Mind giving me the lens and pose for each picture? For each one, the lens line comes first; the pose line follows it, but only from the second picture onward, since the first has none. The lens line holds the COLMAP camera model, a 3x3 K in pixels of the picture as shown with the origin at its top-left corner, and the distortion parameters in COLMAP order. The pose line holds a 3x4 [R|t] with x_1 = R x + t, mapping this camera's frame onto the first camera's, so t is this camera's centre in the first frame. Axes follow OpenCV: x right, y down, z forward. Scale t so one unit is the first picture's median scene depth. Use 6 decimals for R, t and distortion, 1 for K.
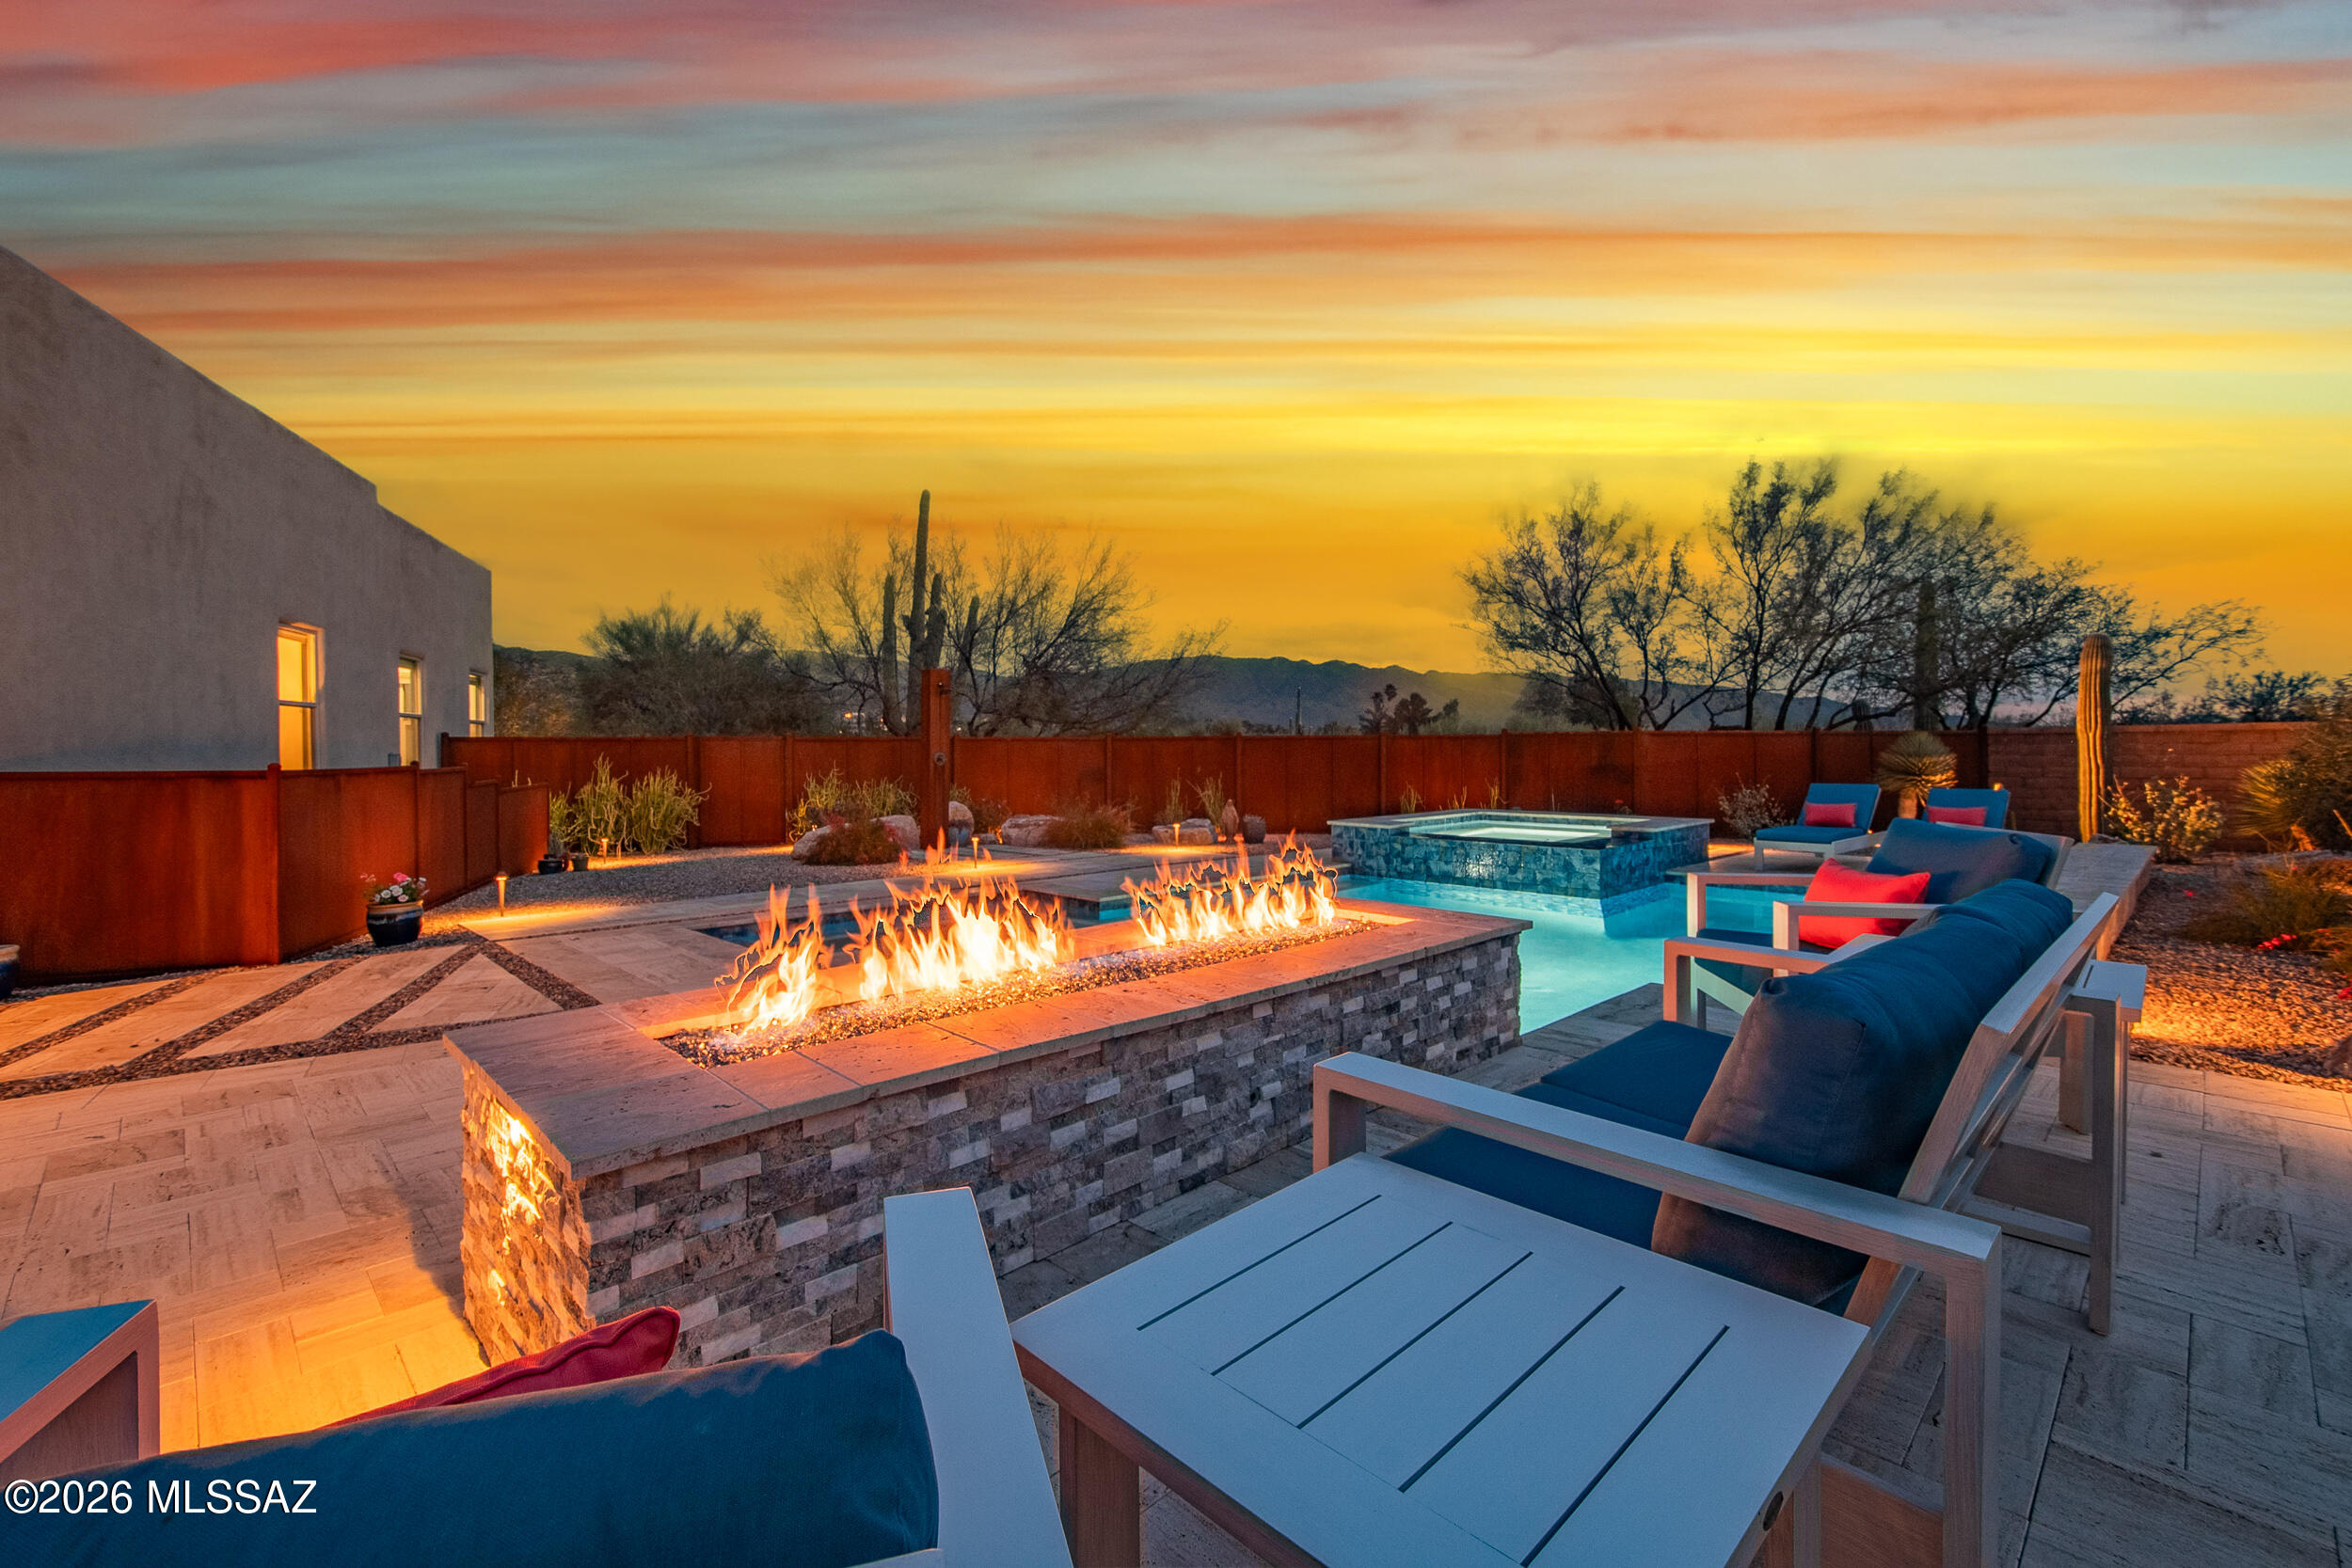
lens RADIAL K [[1037.7, 0, 1162.9], [0, 1037.7, 774.7], [0, 0, 1]] dist [0.003886, -0.000145]
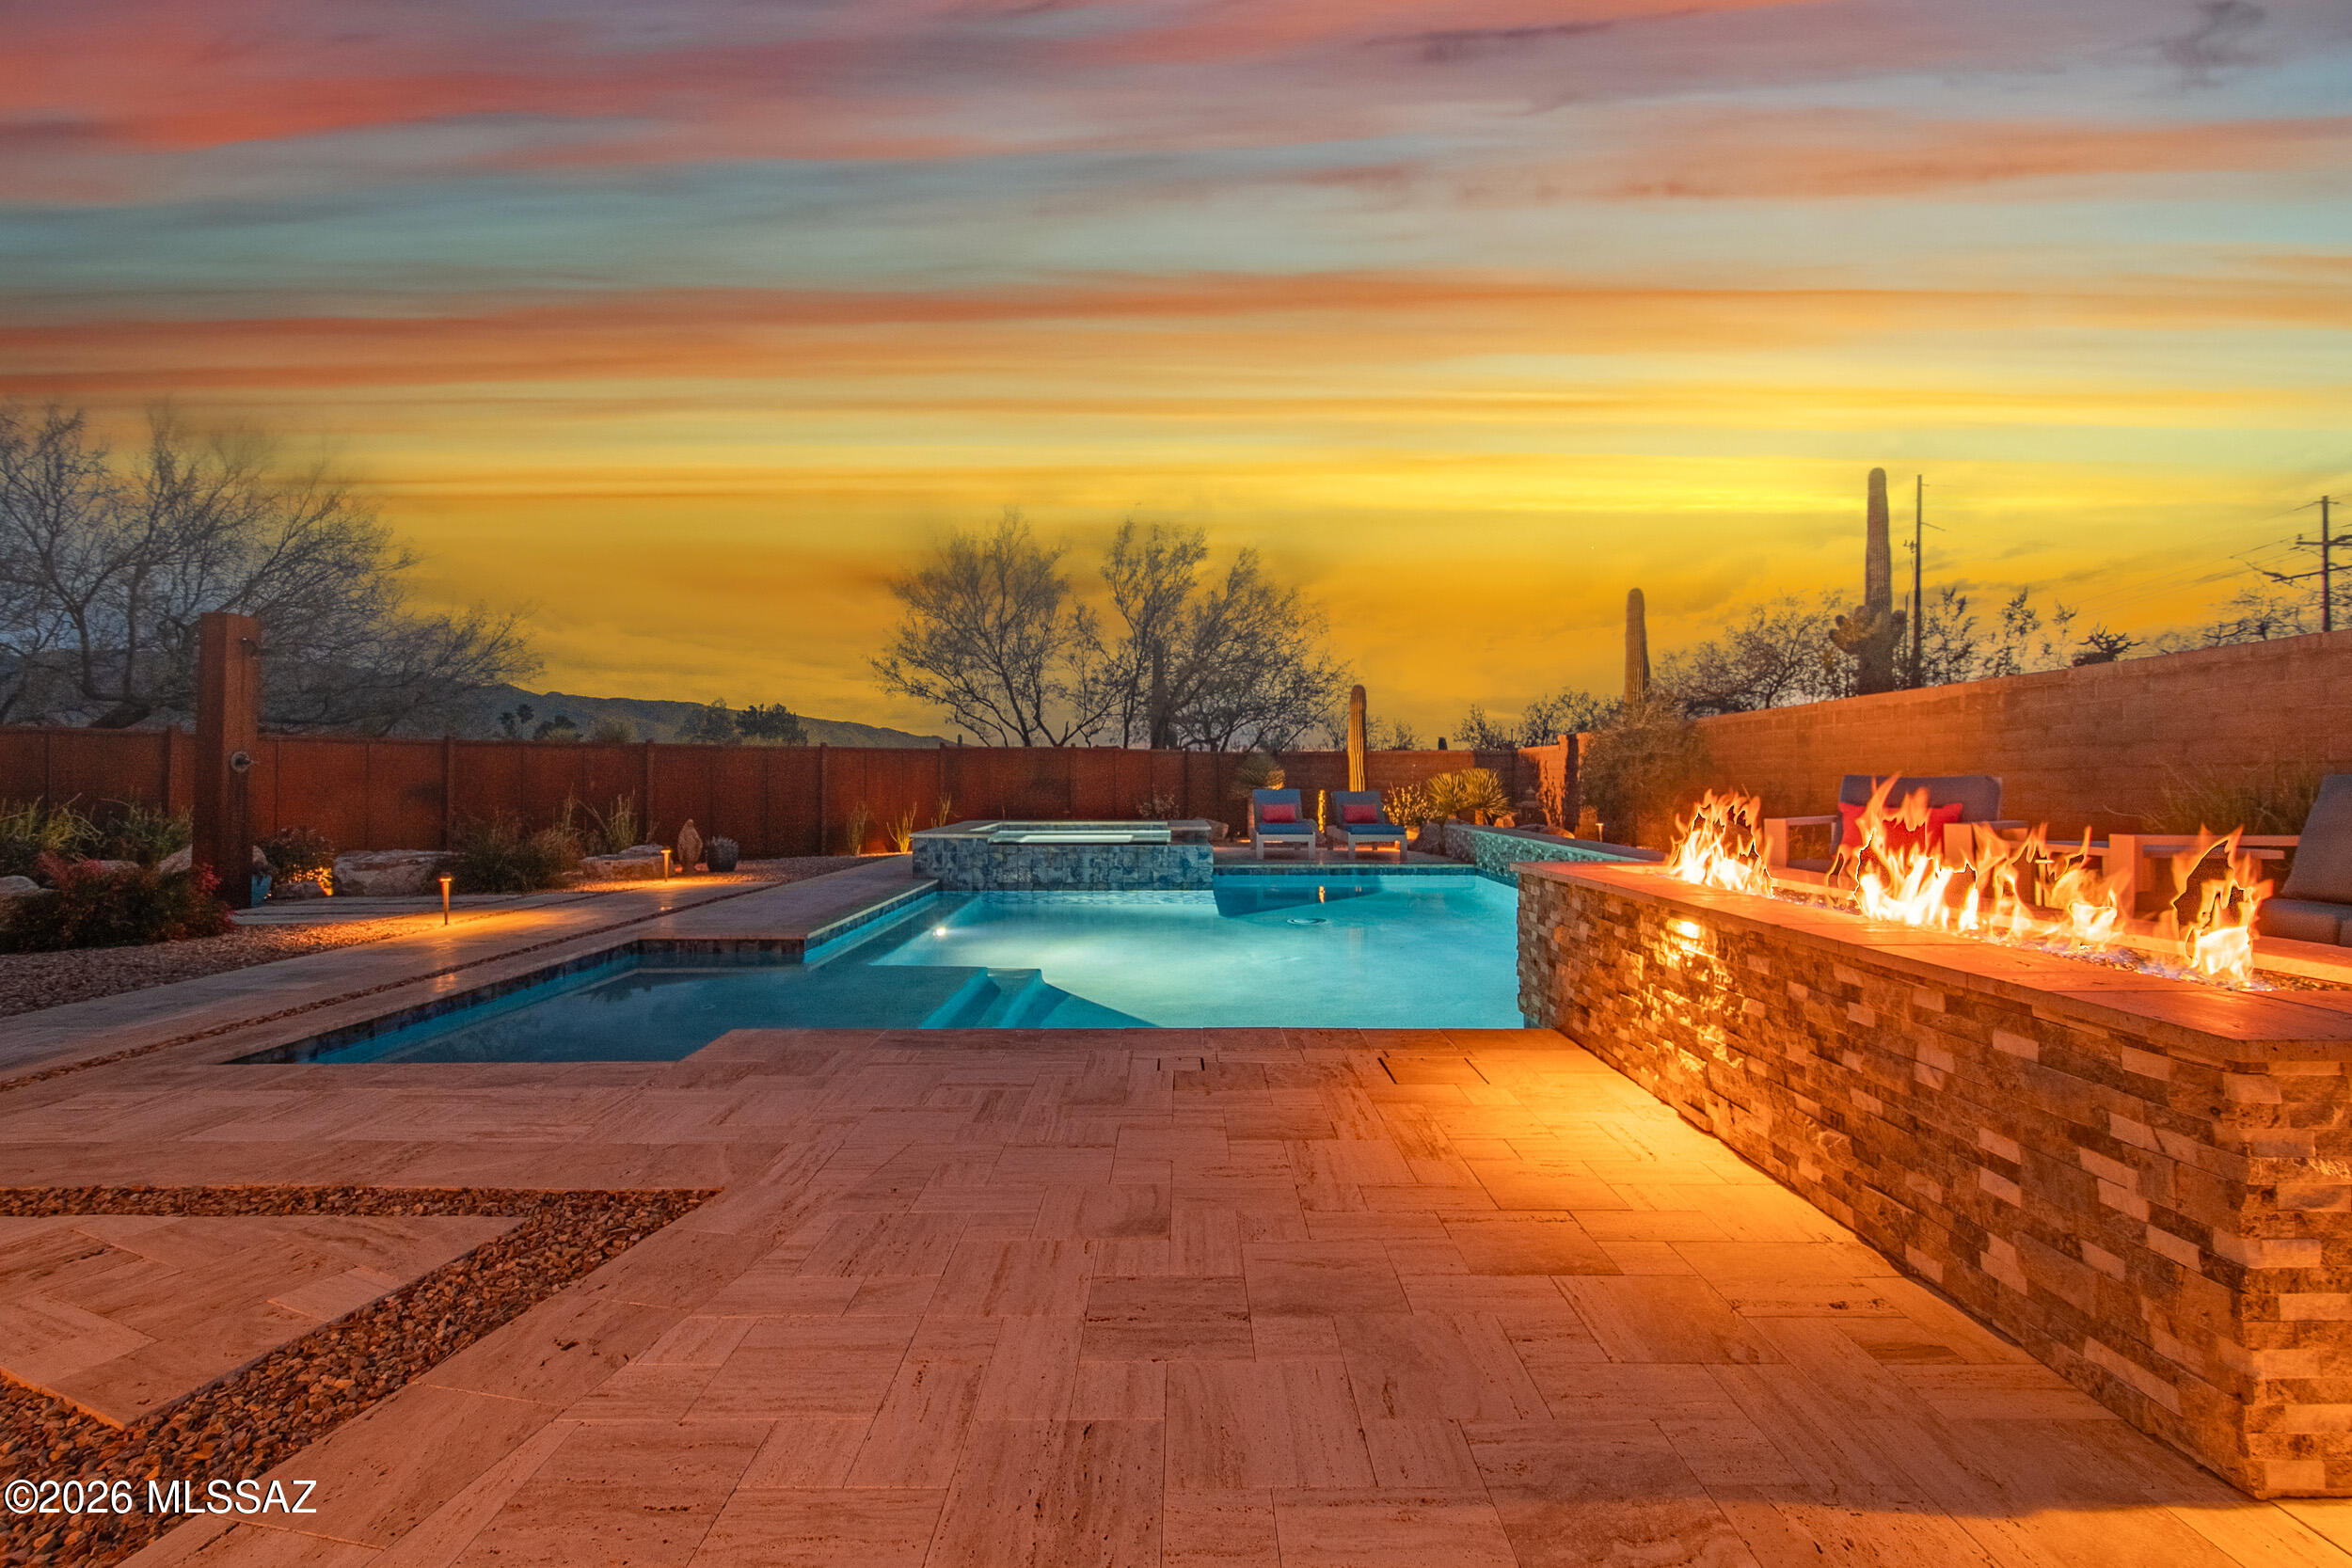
lens RADIAL K [[1037.7, 0, 1167.3], [0, 1037.7, 782.3], [0, 0, 1]] dist [0.003886, -0.000145]
pose [[0.702351, 0.000639, 0.711831, -0.337595], [0.016087, 0.999730, -0.016770, 0.019374], [-0.711649, 0.023229, 0.702151, 0.217797]]
